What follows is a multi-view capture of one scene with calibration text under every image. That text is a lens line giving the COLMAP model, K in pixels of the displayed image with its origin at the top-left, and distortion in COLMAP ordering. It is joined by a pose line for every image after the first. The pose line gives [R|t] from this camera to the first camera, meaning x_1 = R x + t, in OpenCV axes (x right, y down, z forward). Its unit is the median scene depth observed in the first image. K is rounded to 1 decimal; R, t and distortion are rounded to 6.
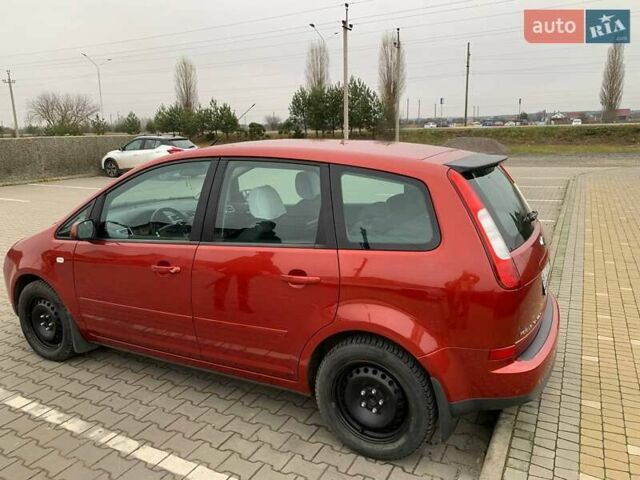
lens RADIAL K [[479.3, 0, 320.0], [0, 479.3, 240.0], [0, 0, 1]] dist [0.003453, 0.001193]
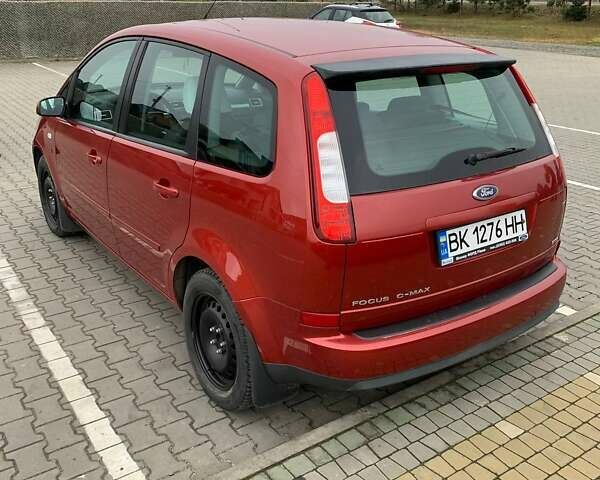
lens RADIAL K [[606.0, 0, 311.2], [0, 606.0, 241.2], [0, 0, 1]] dist [0.011693, -0.013552]
pose [[0.894031, 0.192572, -0.404504, 0.525136], [-0.127231, 0.974864, 0.182898, -0.047137], [0.429558, -0.112051, 0.896061, 0.088850]]
